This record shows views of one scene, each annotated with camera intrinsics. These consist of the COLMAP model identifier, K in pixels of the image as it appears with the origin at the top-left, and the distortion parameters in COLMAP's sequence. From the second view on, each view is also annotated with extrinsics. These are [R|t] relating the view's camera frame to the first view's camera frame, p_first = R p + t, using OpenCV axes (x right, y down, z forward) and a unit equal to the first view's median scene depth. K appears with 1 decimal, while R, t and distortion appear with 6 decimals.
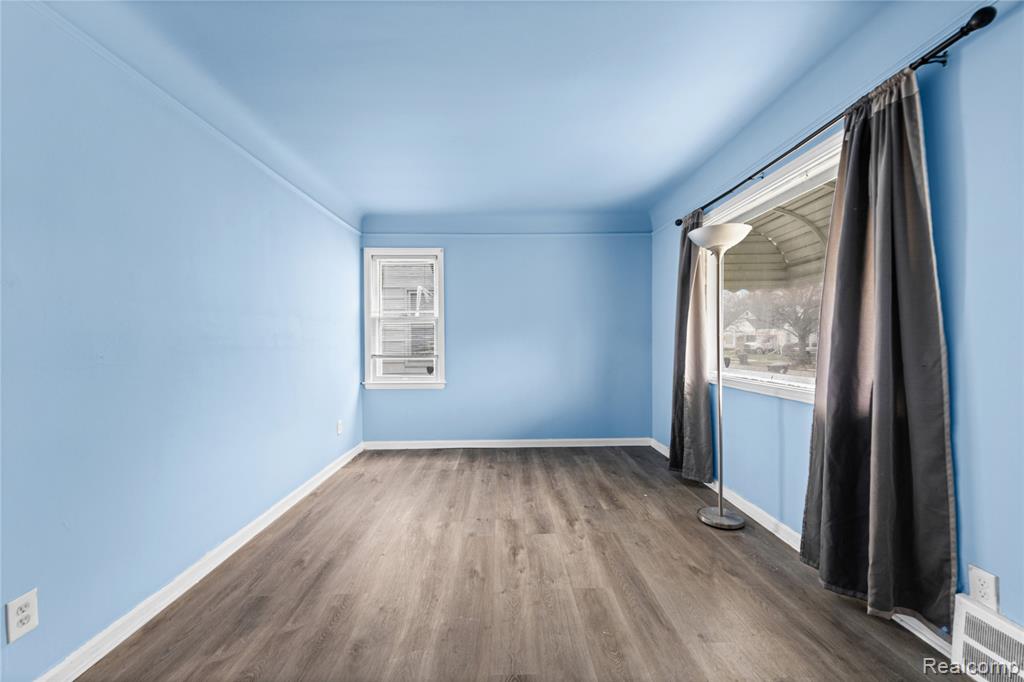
lens RADIAL K [[417.6, 0, 509.0], [0, 417.6, 339.6], [0, 0, 1]] dist [0.016776, -0.001979]
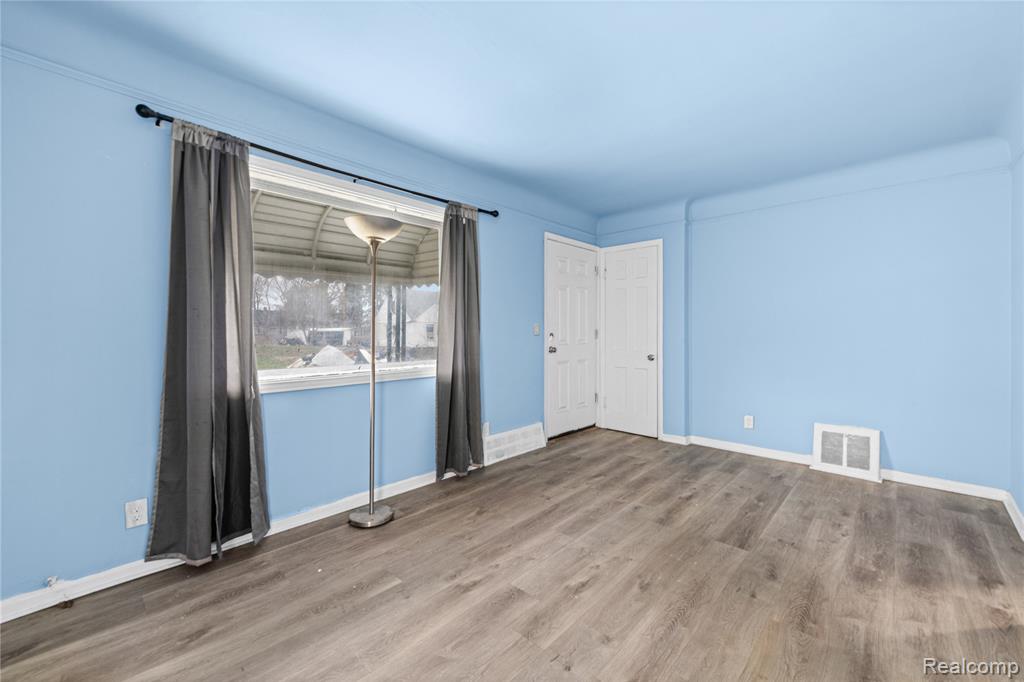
lens RADIAL K [[417.6, 0, 506.6], [0, 417.6, 334.5], [0, 0, 1]] dist [0.016776, -0.001979]
pose [[-0.719994, 0.003575, 0.693972, -0.444686], [0.005299, 0.999986, 0.000346, 0.003580], [-0.693961, 0.003926, -0.720002, 1.636395]]
